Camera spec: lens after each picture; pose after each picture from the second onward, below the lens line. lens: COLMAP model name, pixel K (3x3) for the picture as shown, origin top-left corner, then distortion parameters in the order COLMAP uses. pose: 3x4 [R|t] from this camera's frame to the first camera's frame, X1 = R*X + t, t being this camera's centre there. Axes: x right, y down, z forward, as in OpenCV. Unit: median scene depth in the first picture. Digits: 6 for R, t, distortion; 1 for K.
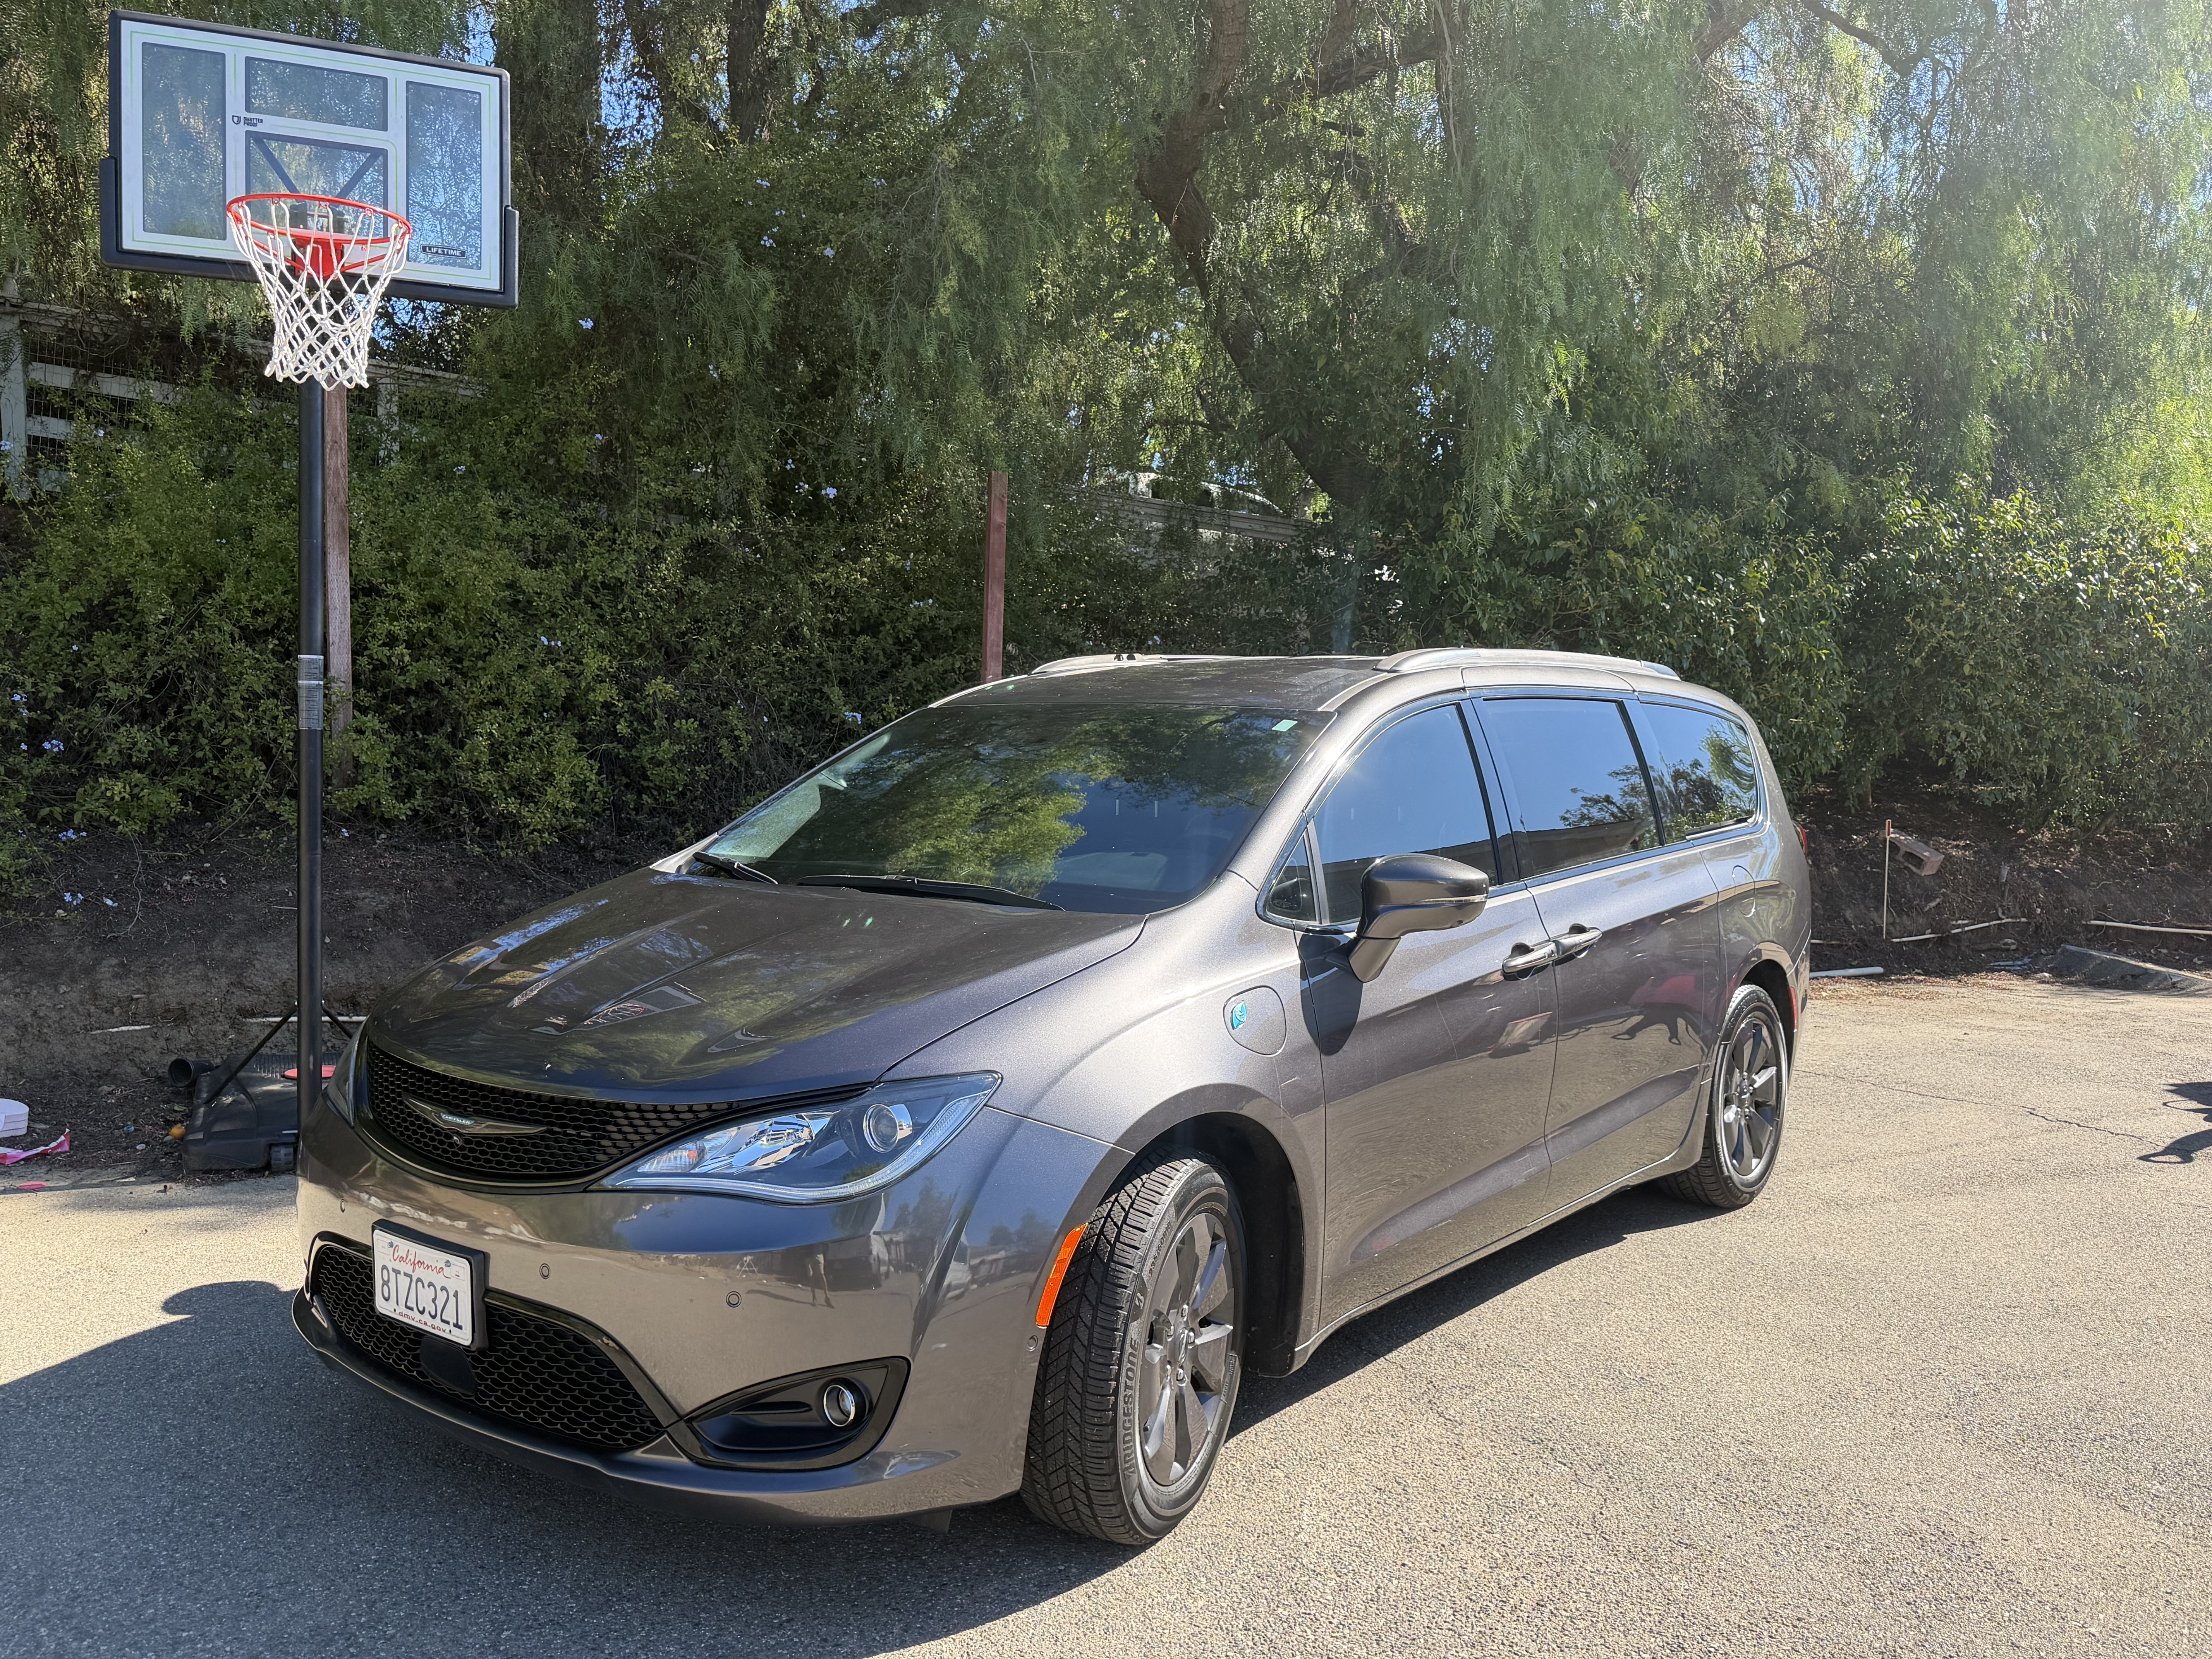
lens RADIAL K [[1784.3, 0, 1101.5], [0, 1784.3, 810.9], [0, 0, 1]] dist [0.047506, -0.079666]
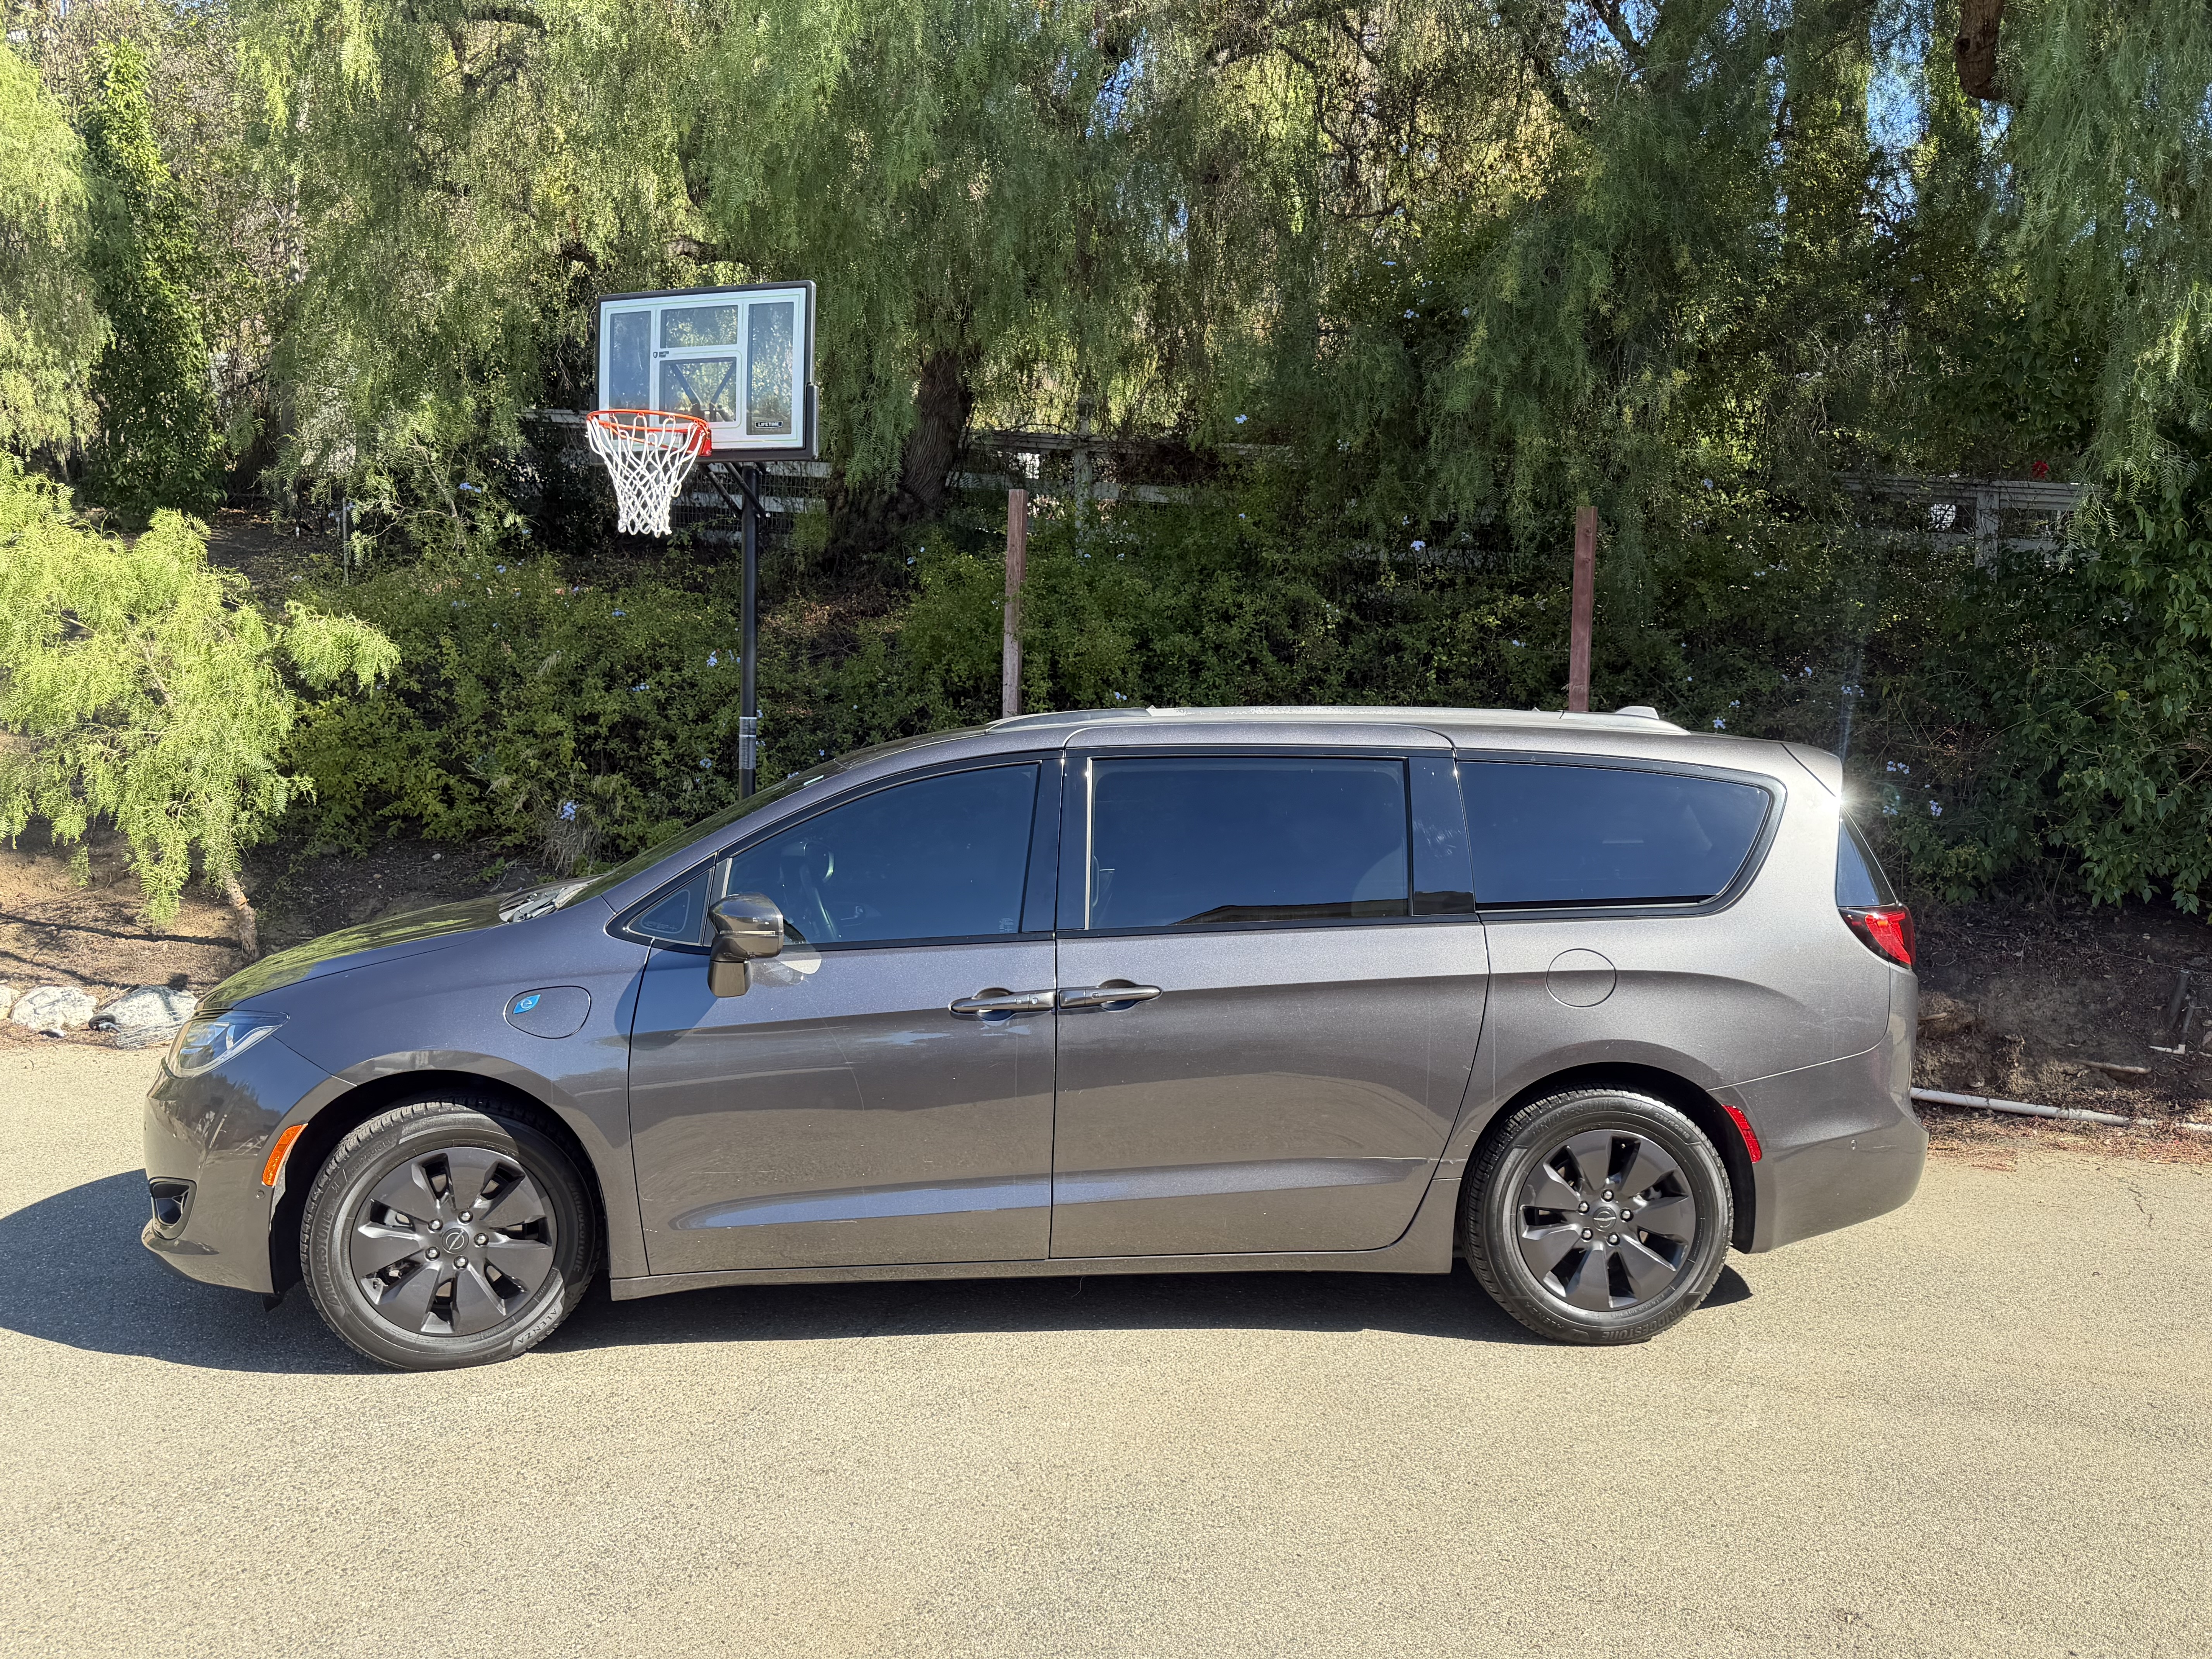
lens RADIAL K [[1784.3, 0, 1120.2], [0, 1784.3, 843.0], [0, 0, 1]] dist [0.047506, -0.079666]
pose [[0.717635, 0.038063, -0.695378, 0.818984], [-0.035905, 0.999200, 0.017638, -0.028100], [0.695493, 0.012310, 0.718428, 0.220029]]
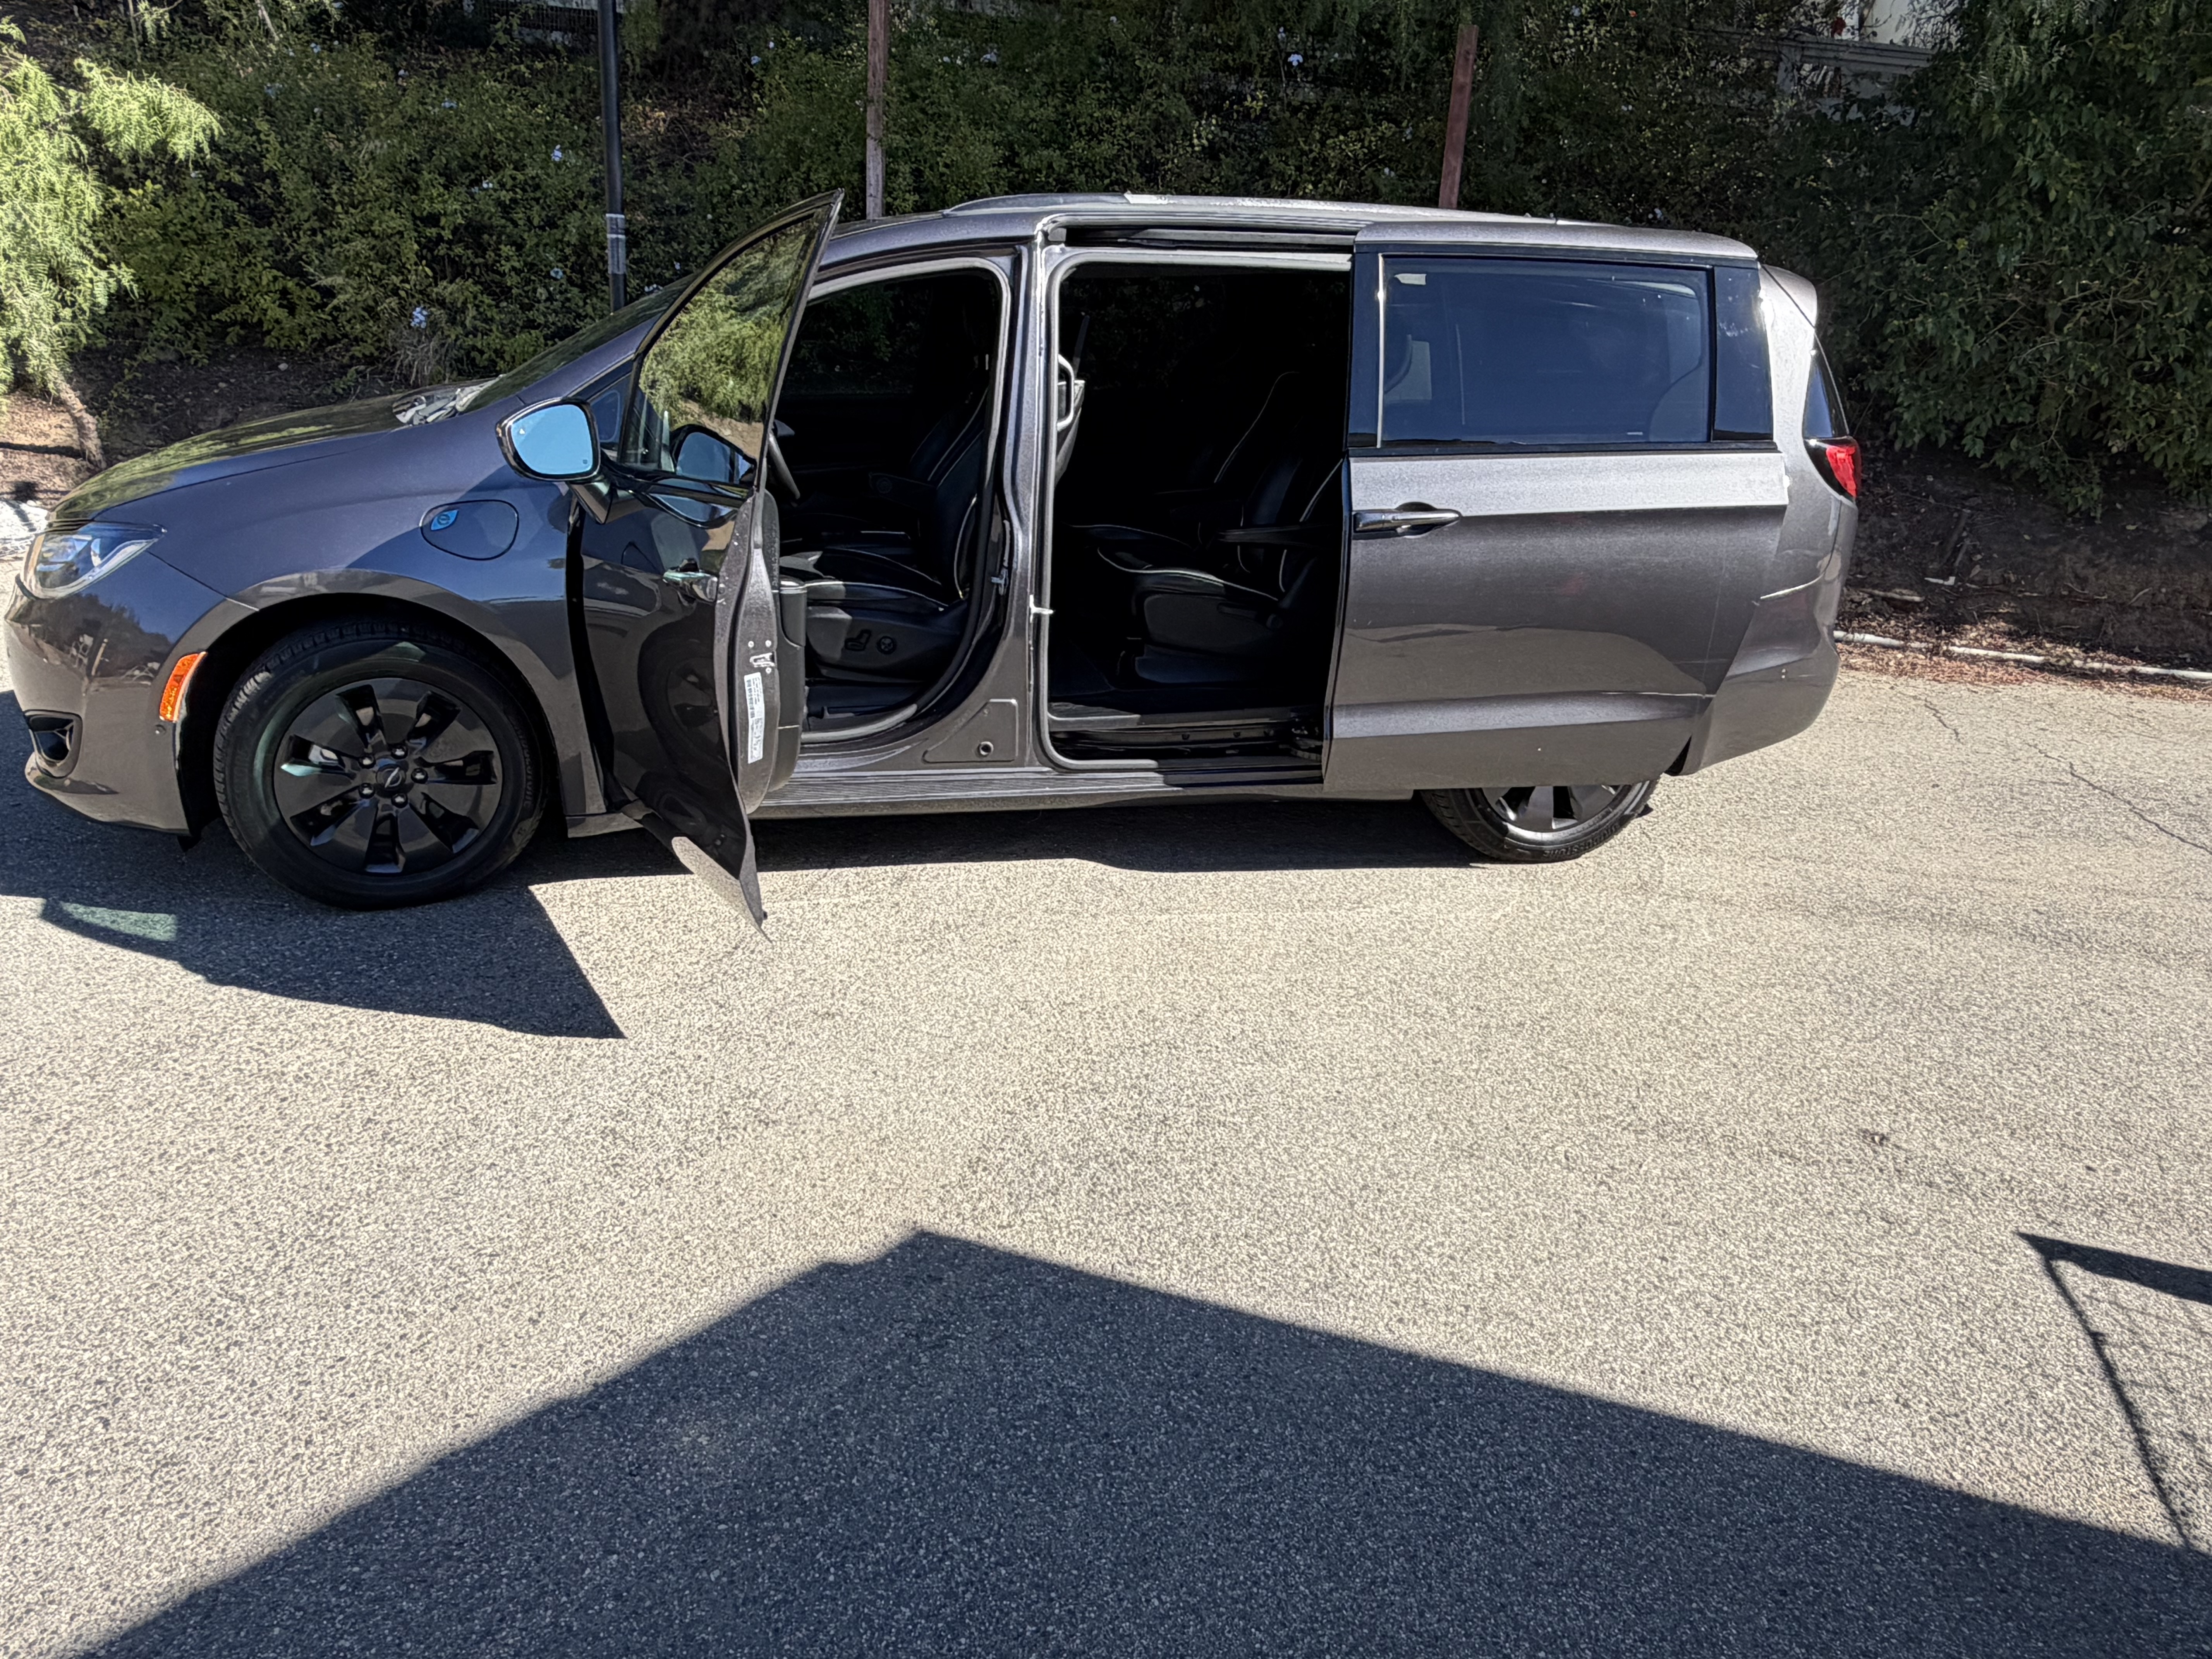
lens RADIAL K [[1535.2, 0, 1109.1], [0, 1535.2, 833.9], [0, 0, 1]] dist [-0.004131, -0.002540]
pose [[0.796985, 0.222745, -0.561426, 0.632564], [-0.061296, 0.954544, 0.291701, -0.003886], [0.600881, -0.198068, 0.774410, 0.281378]]
